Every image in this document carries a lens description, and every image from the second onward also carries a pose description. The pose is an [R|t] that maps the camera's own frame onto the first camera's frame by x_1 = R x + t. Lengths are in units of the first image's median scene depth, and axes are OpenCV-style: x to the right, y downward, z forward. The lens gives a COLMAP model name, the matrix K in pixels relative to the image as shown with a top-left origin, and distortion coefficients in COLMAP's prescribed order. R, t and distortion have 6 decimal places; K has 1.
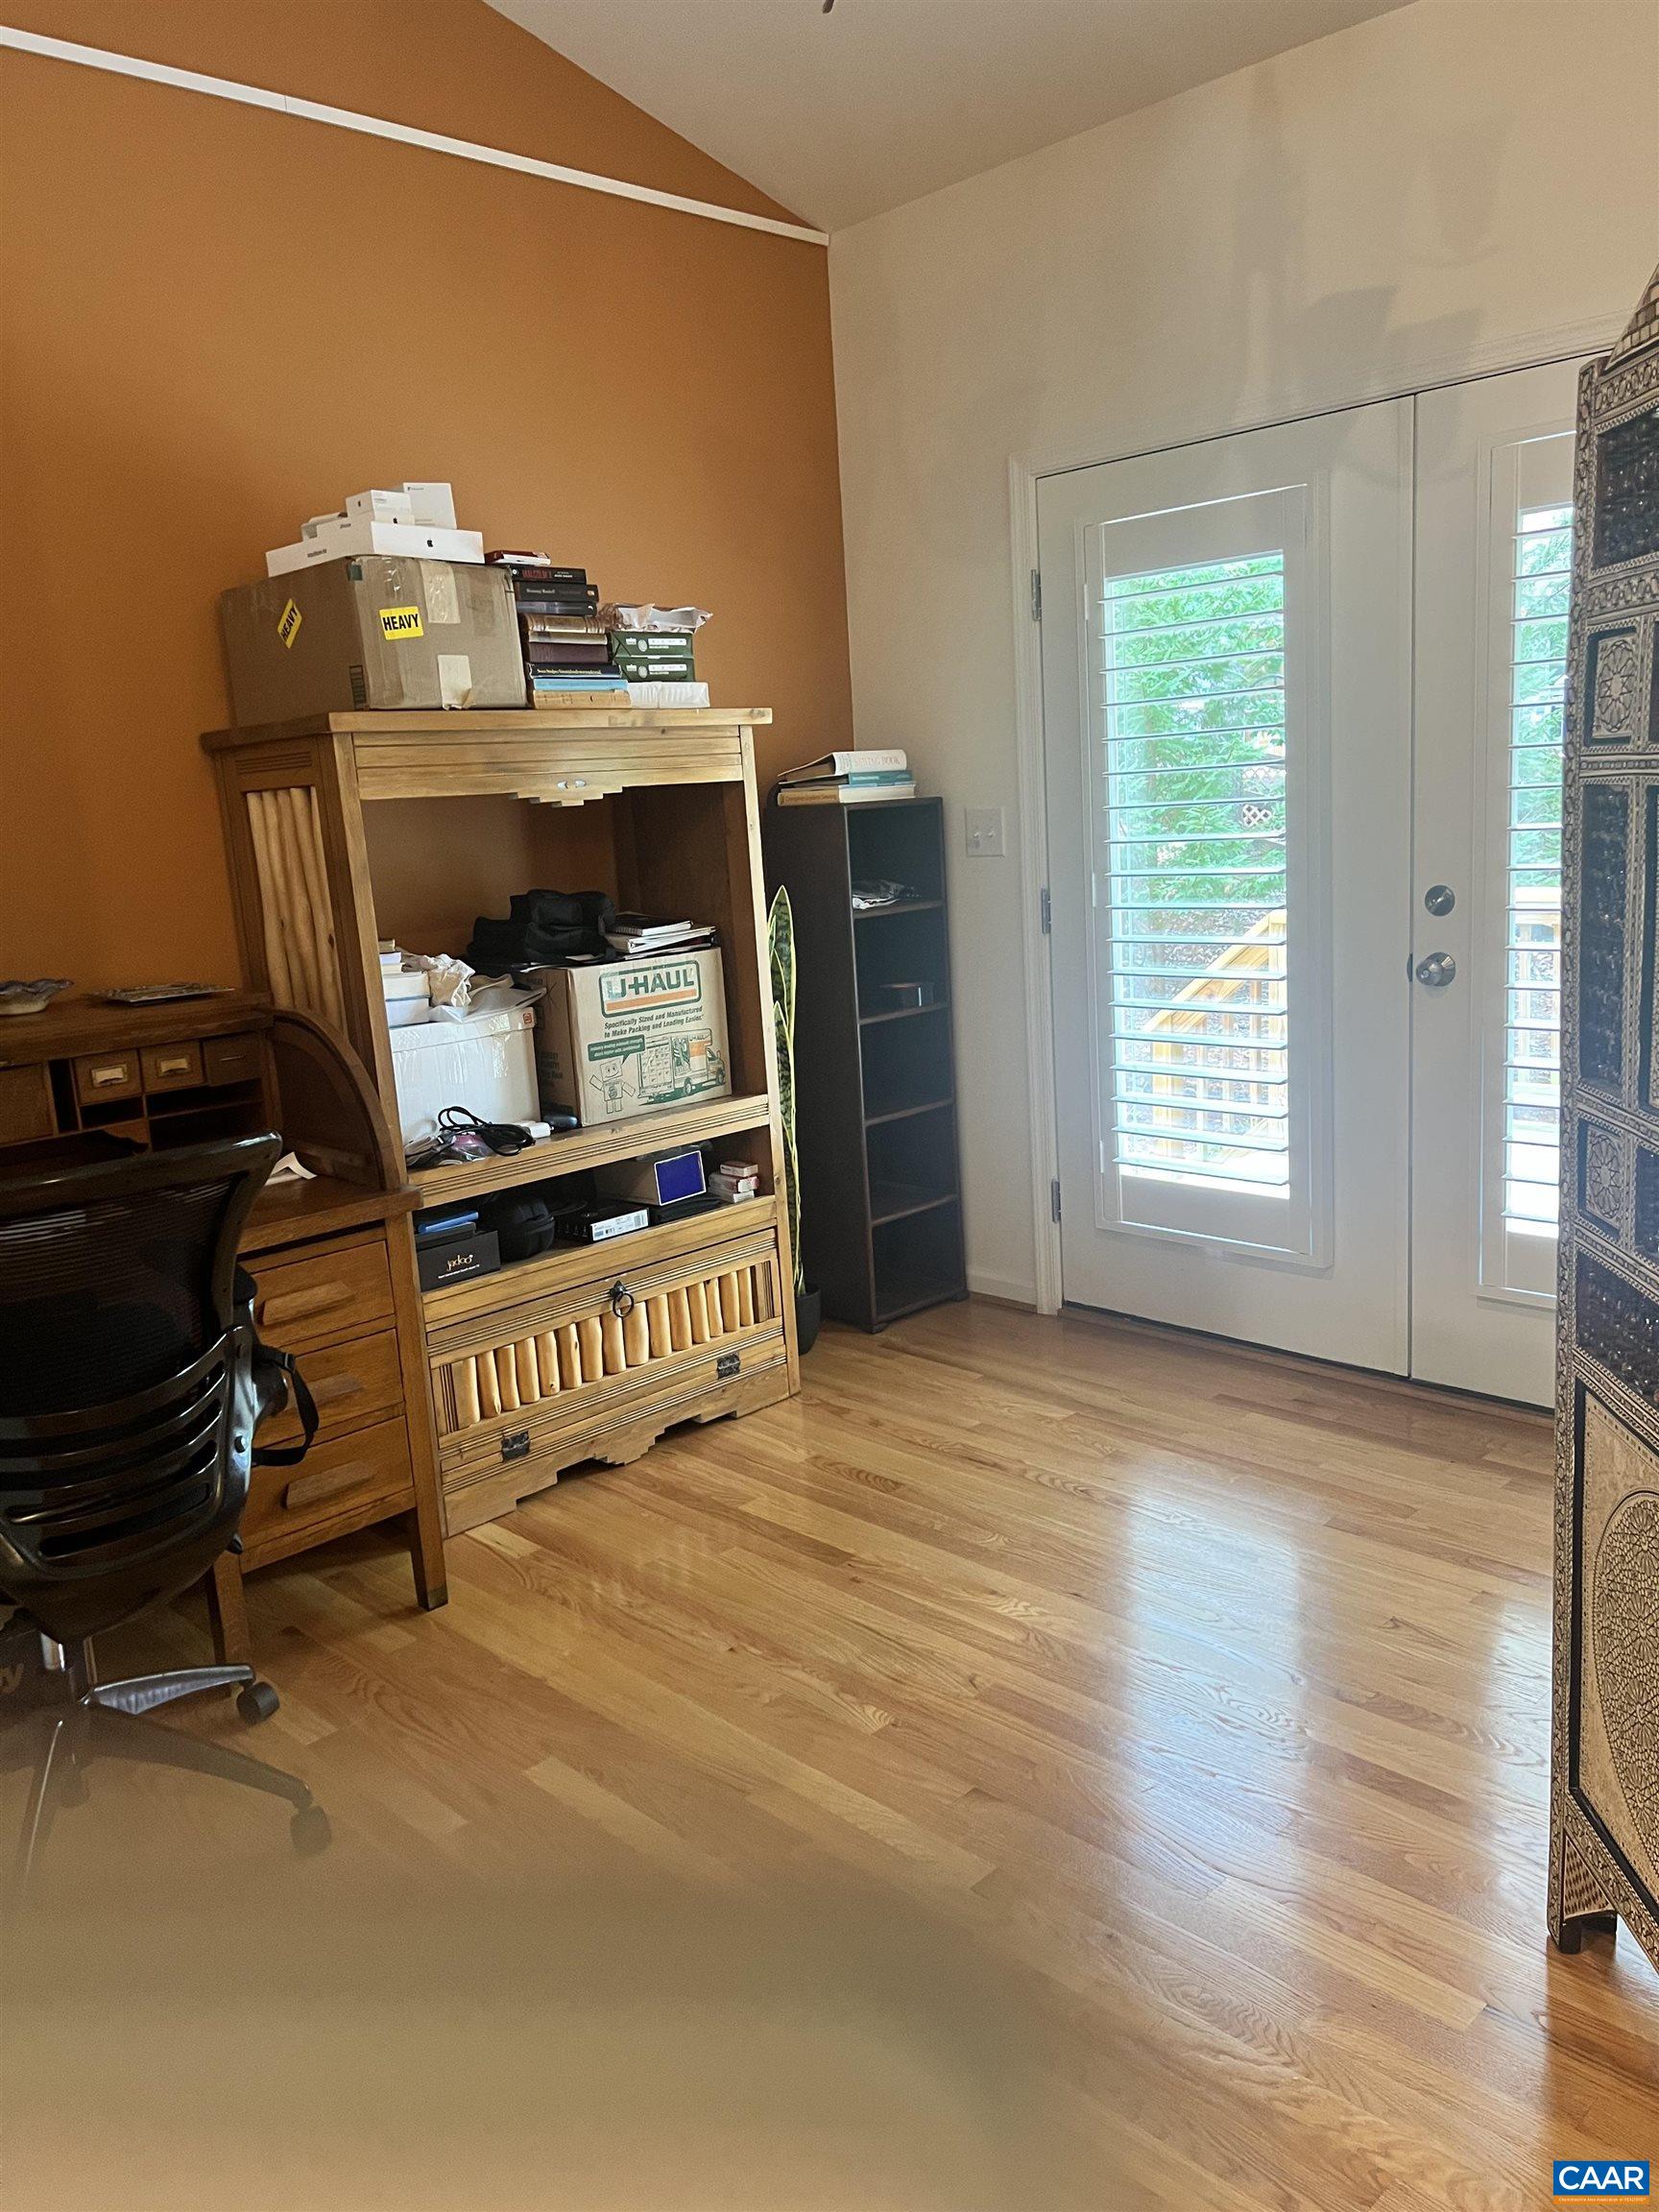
lens RADIAL K [[1675.1, 0, 857.3], [0, 1675.1, 1111.3], [0, 0, 1]] dist [0.070929, -0.066158]
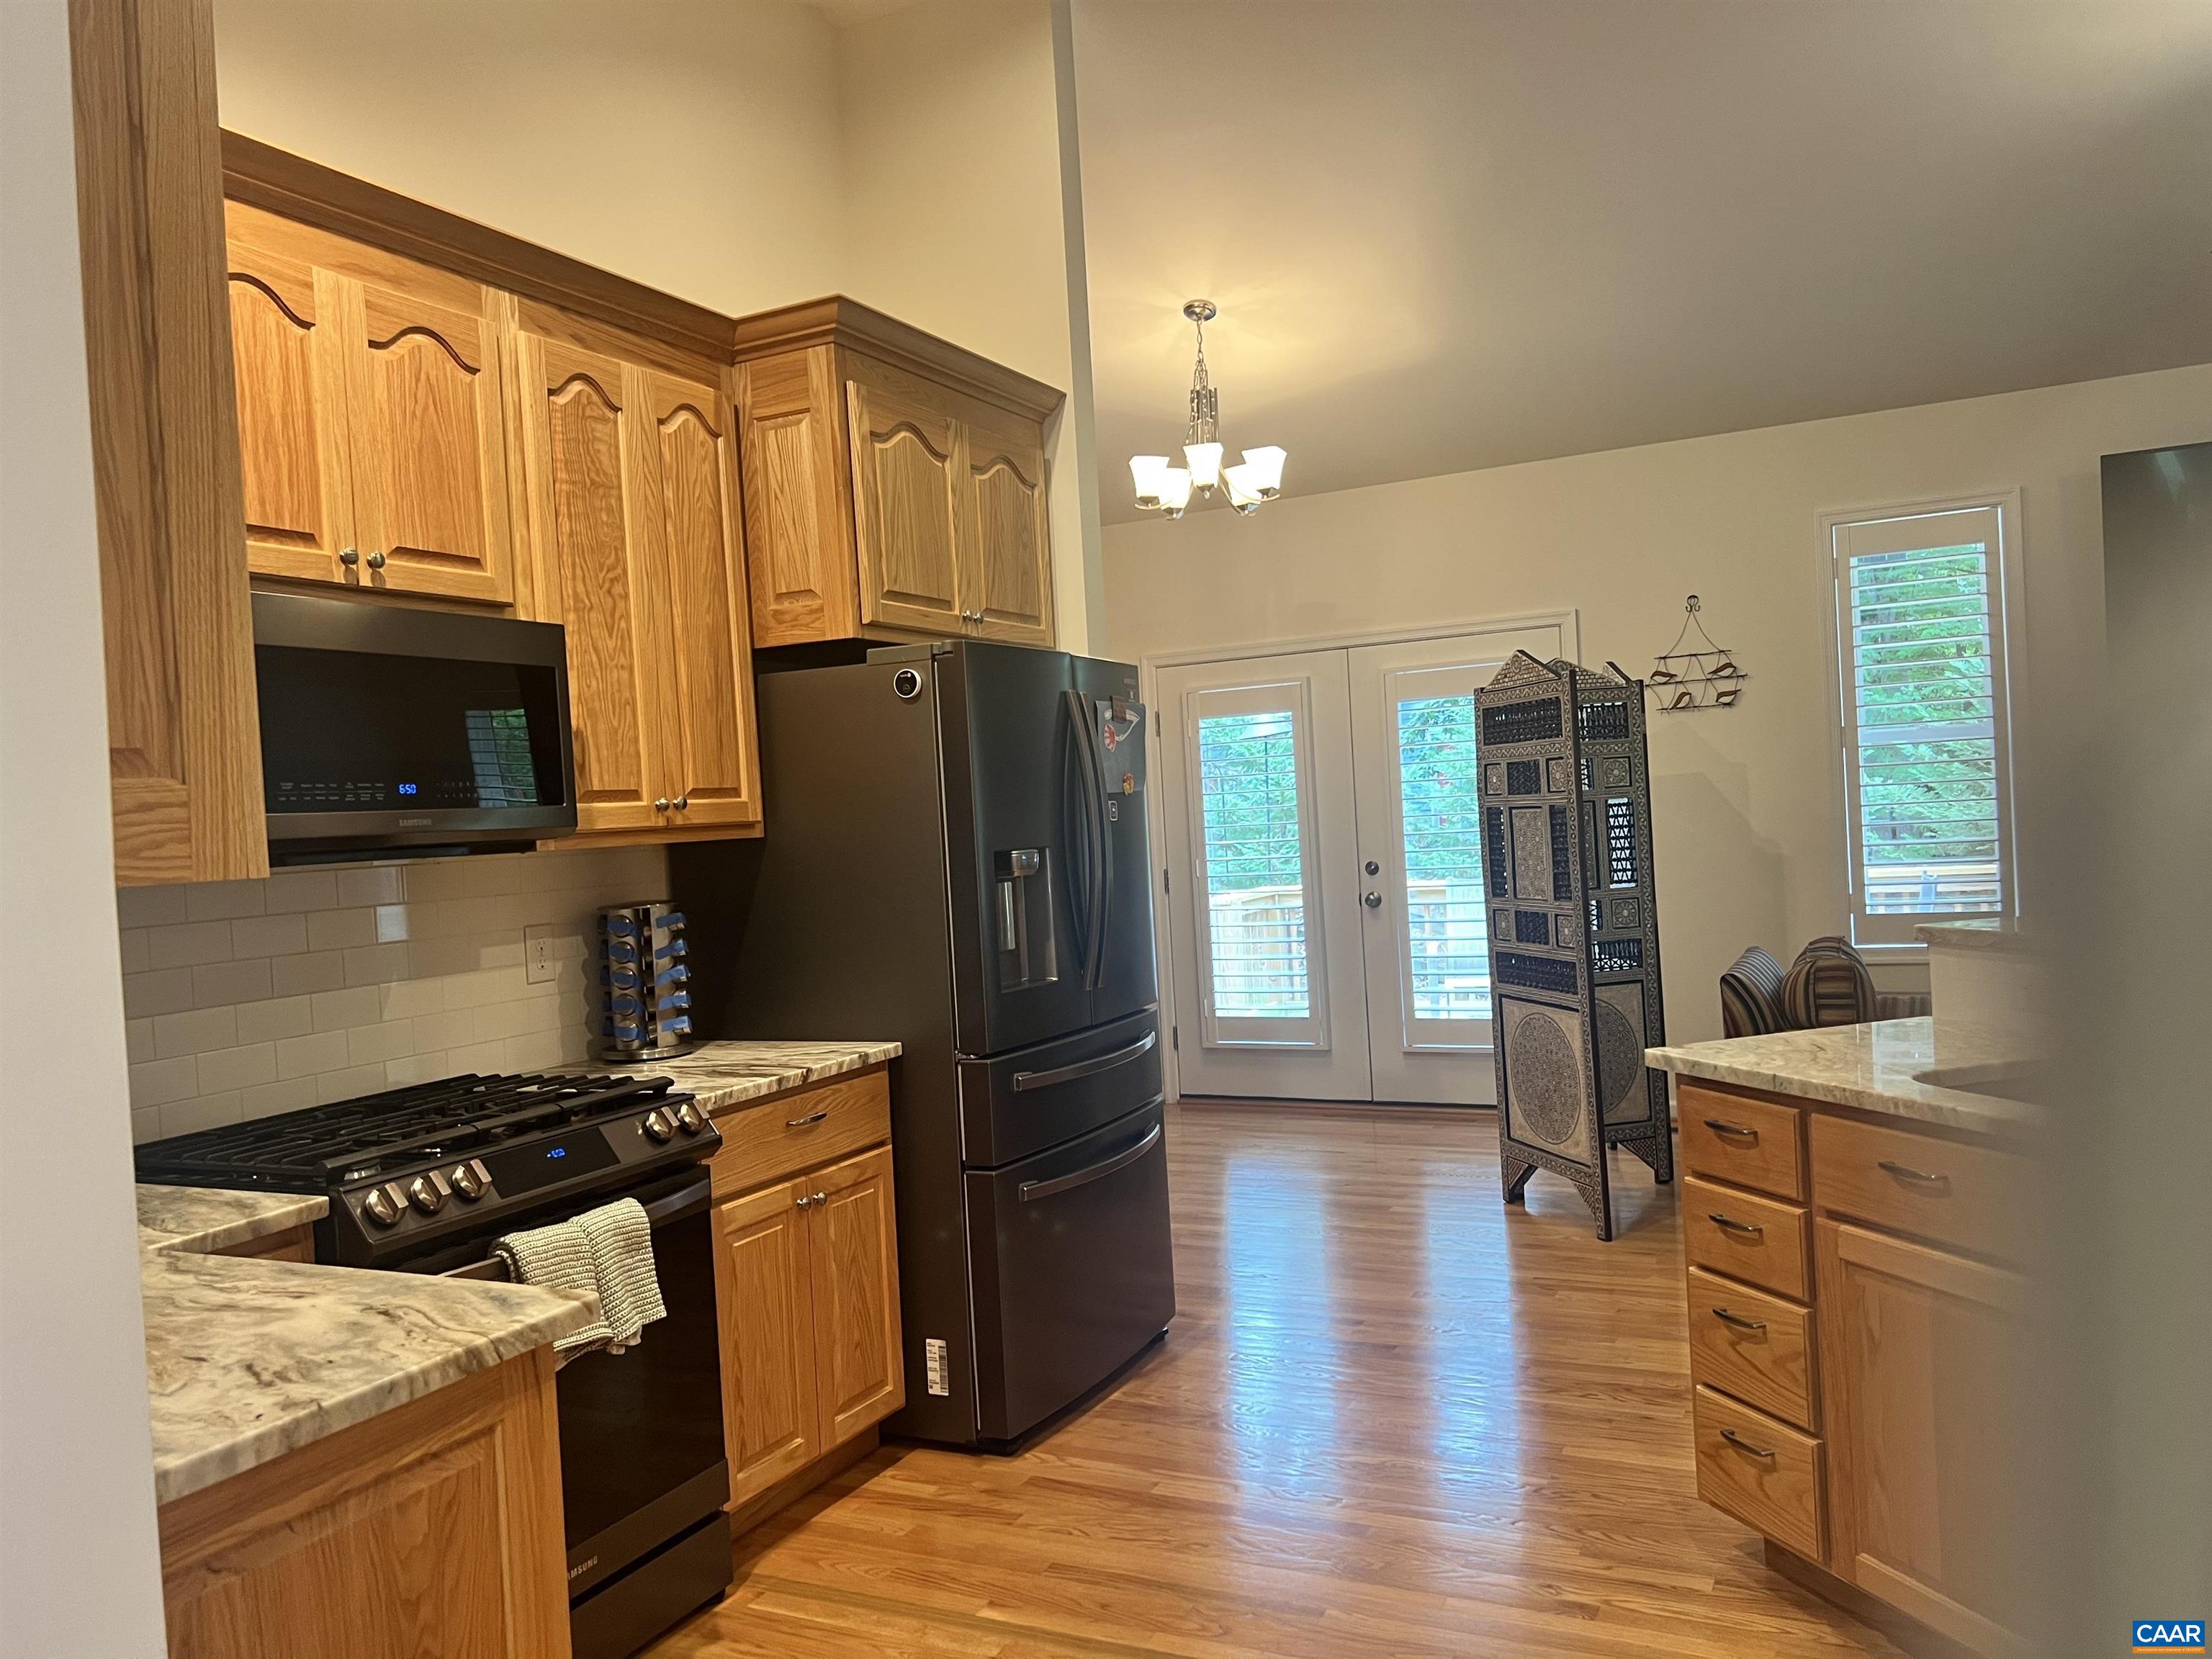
lens RADIAL K [[1620.9, 0, 1106.0], [0, 1620.9, 829.5], [0, 0, 1]] dist [0.047190, -0.089908]
pose [[0.952325, 0.003199, 0.305068, -0.587992], [0.057610, 0.980070, -0.190117, 0.193473], [-0.299596, 0.198628, 0.933161, -0.816505]]
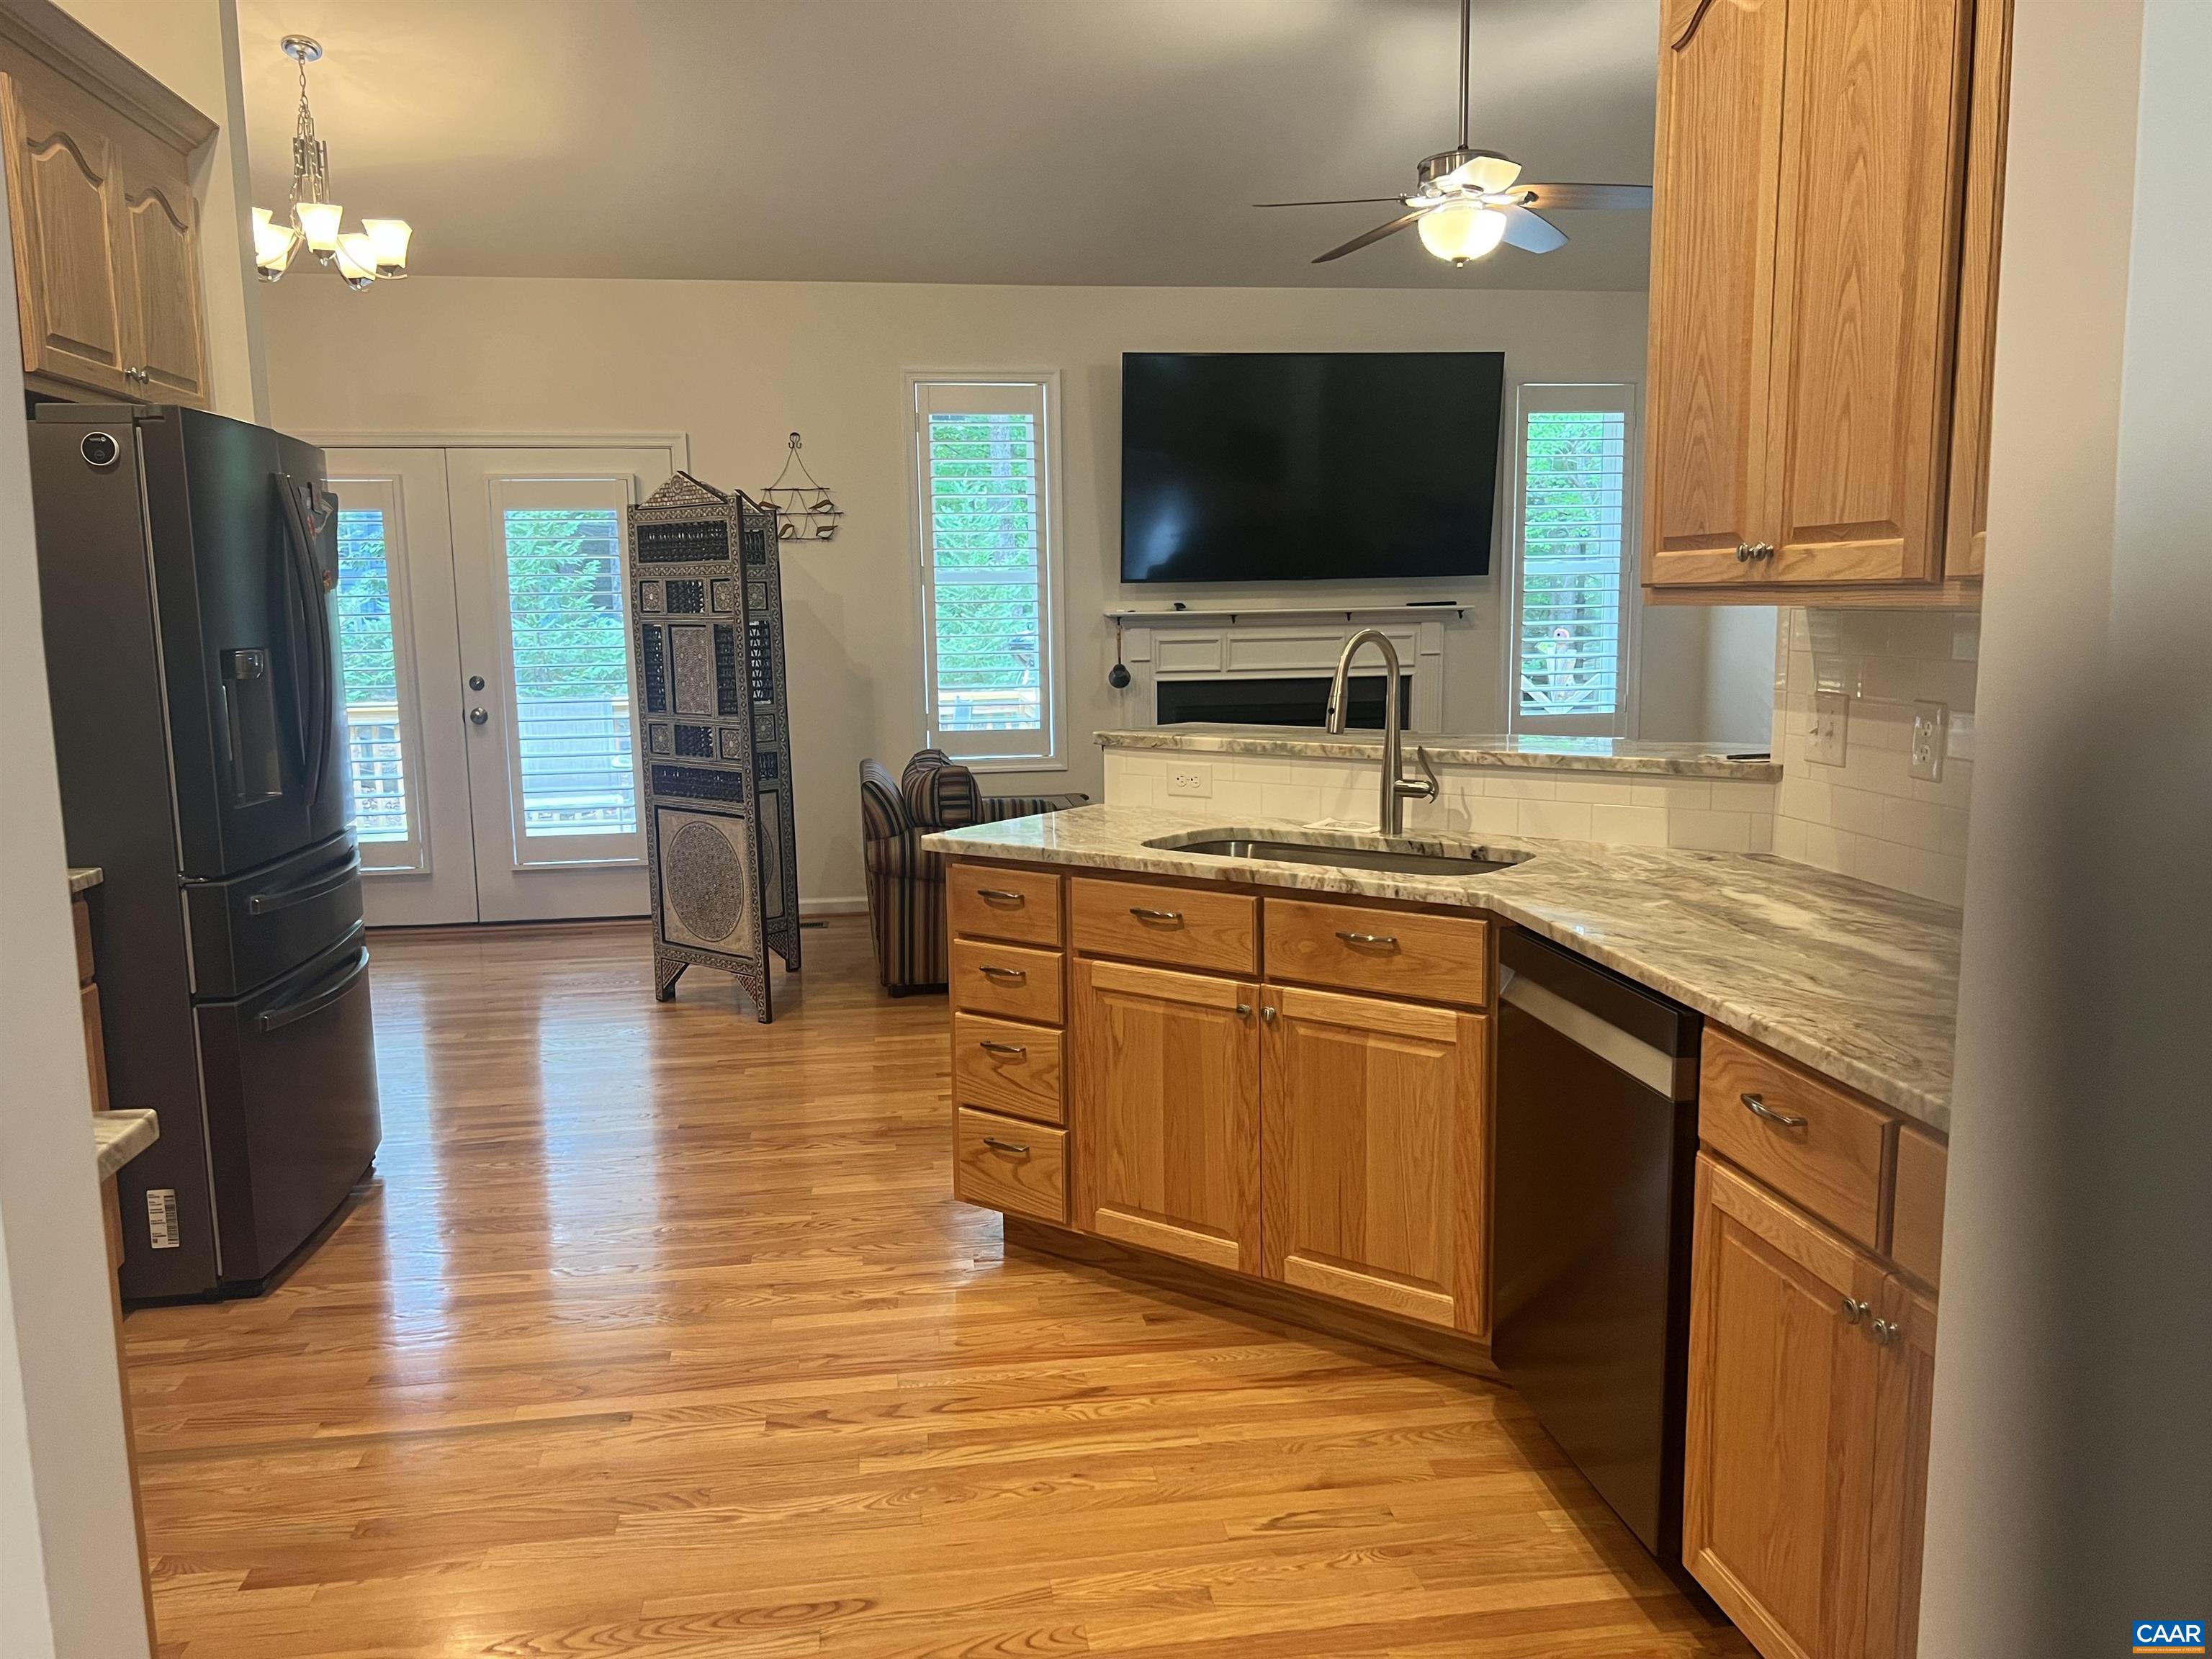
lens RADIAL K [[1620.9, 0, 1106.0], [0, 1620.9, 829.5], [0, 0, 1]] dist [0.047190, -0.089908]
pose [[0.600230, -0.057688, 0.797745, -0.770443], [0.128950, 0.991327, -0.025337, 0.196536], [-0.789364, 0.118077, 0.602463, -0.776336]]
